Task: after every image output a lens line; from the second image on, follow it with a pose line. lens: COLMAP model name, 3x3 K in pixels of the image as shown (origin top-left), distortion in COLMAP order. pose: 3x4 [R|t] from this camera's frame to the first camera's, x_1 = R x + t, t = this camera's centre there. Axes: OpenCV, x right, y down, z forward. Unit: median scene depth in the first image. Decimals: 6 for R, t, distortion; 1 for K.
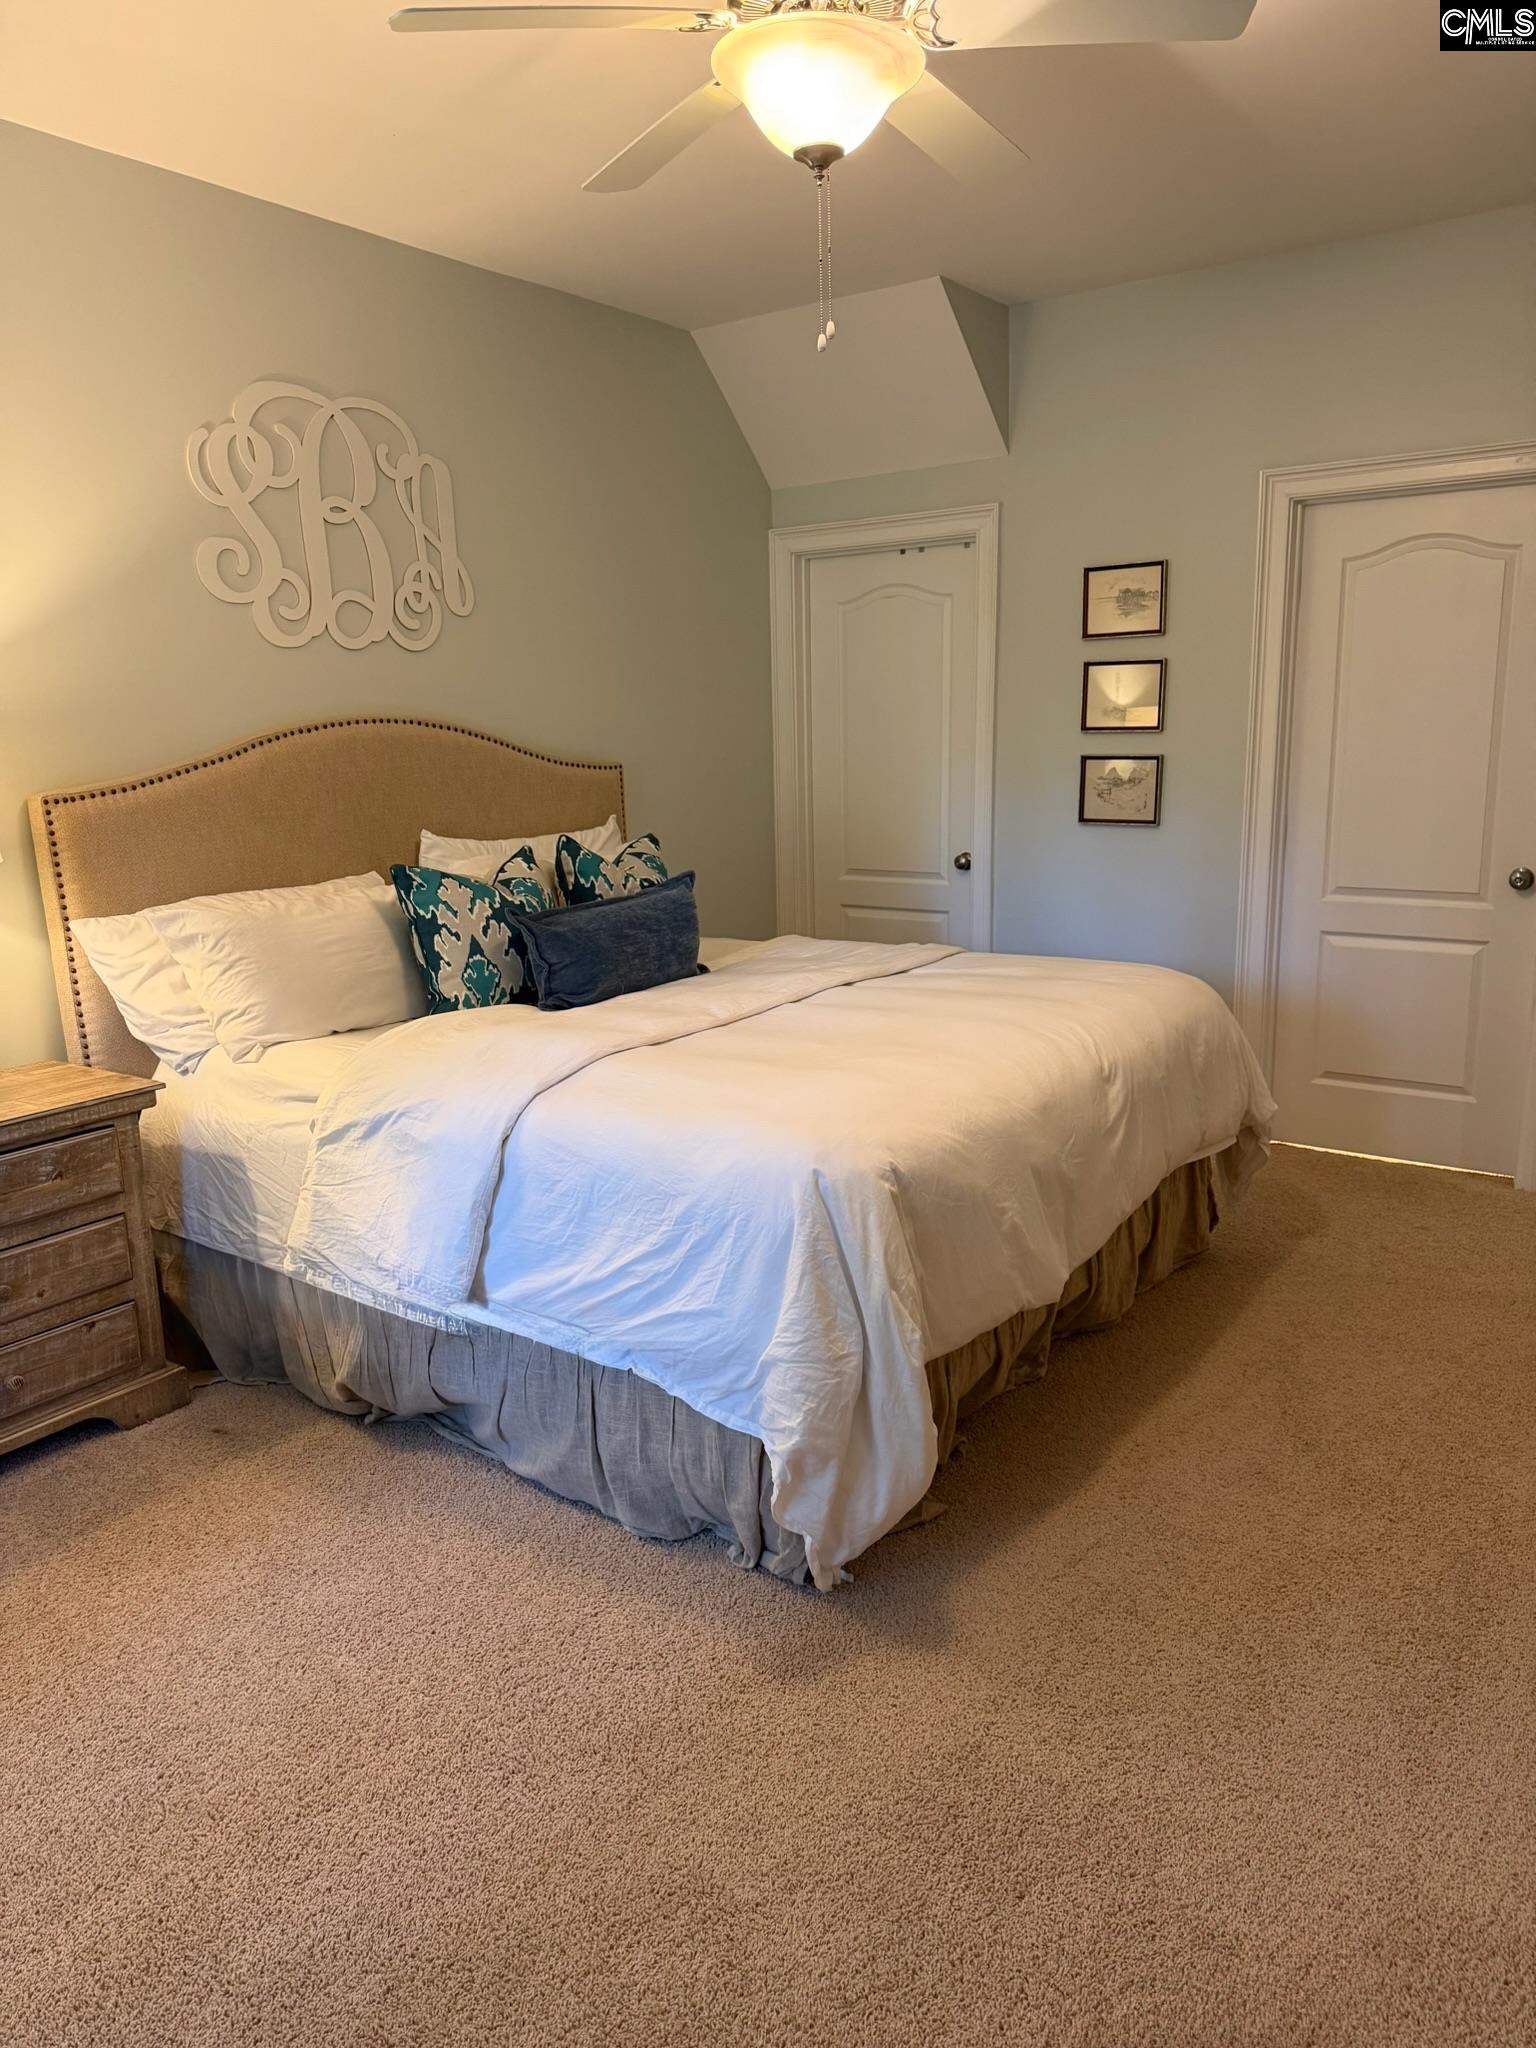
lens RADIAL K [[1444.3, 0, 768.0], [0, 1444.3, 1024.0], [0, 0, 1]] dist [0.144637, -0.345584]
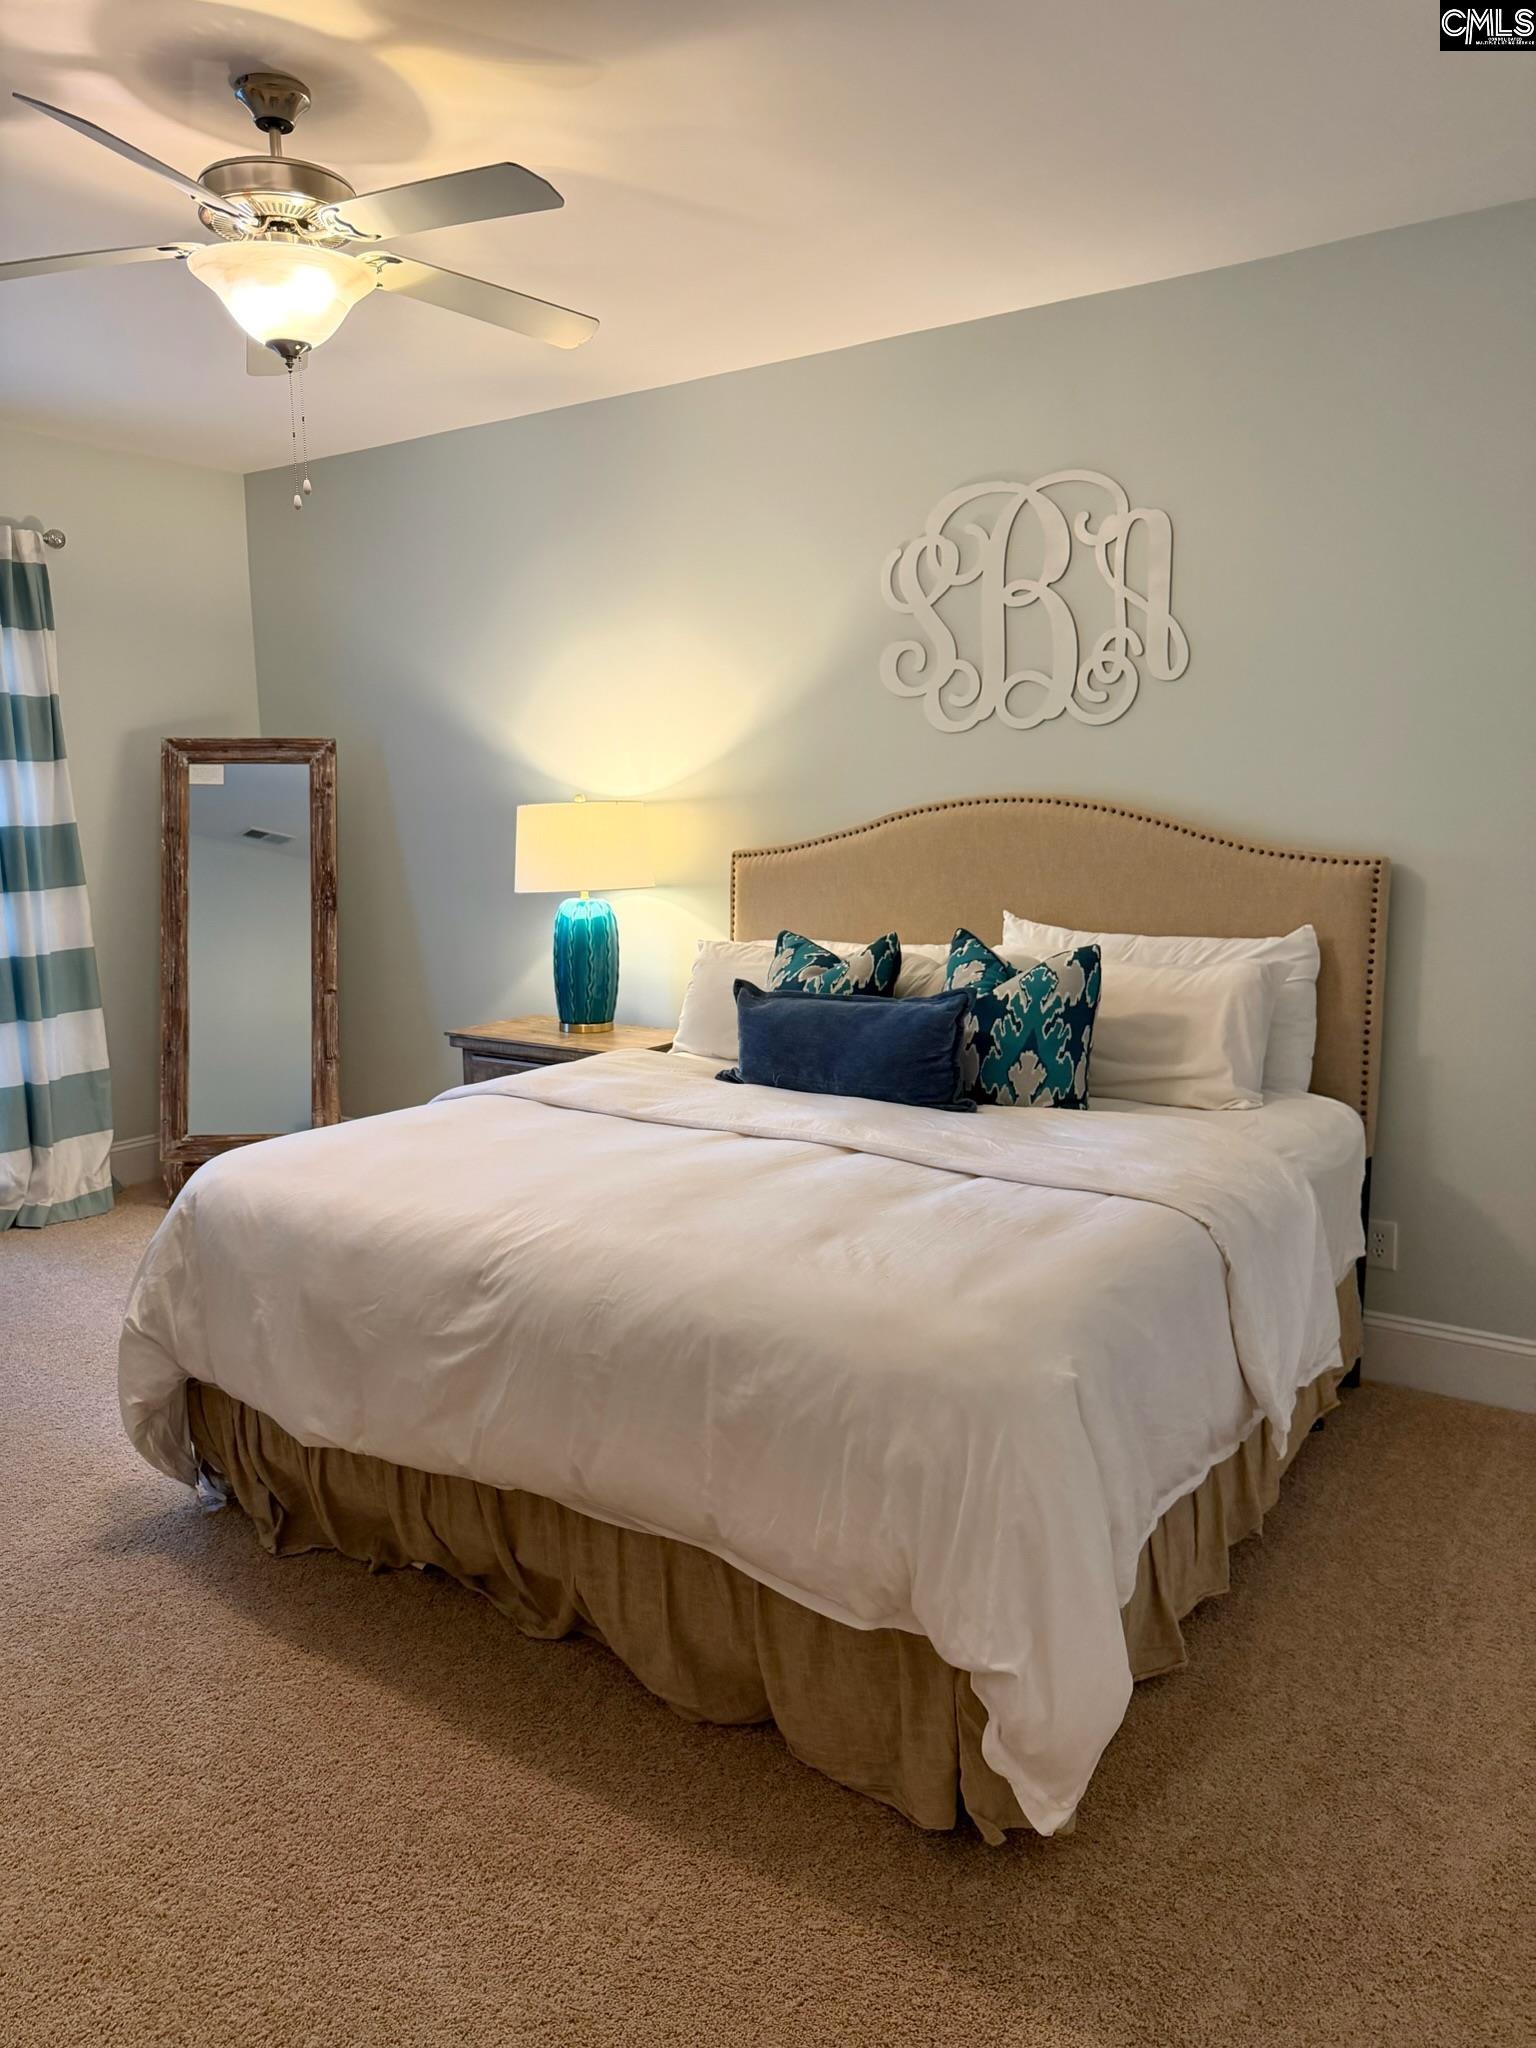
lens RADIAL K [[1444.3, 0, 768.0], [0, 1444.3, 1024.0], [0, 0, 1]] dist [0.144637, -0.345584]
pose [[0.001686, 0.181658, -0.983360, 0.762429], [-0.193945, 0.964749, 0.177887, -0.210150], [0.981011, 0.190418, 0.036858, 0.853399]]
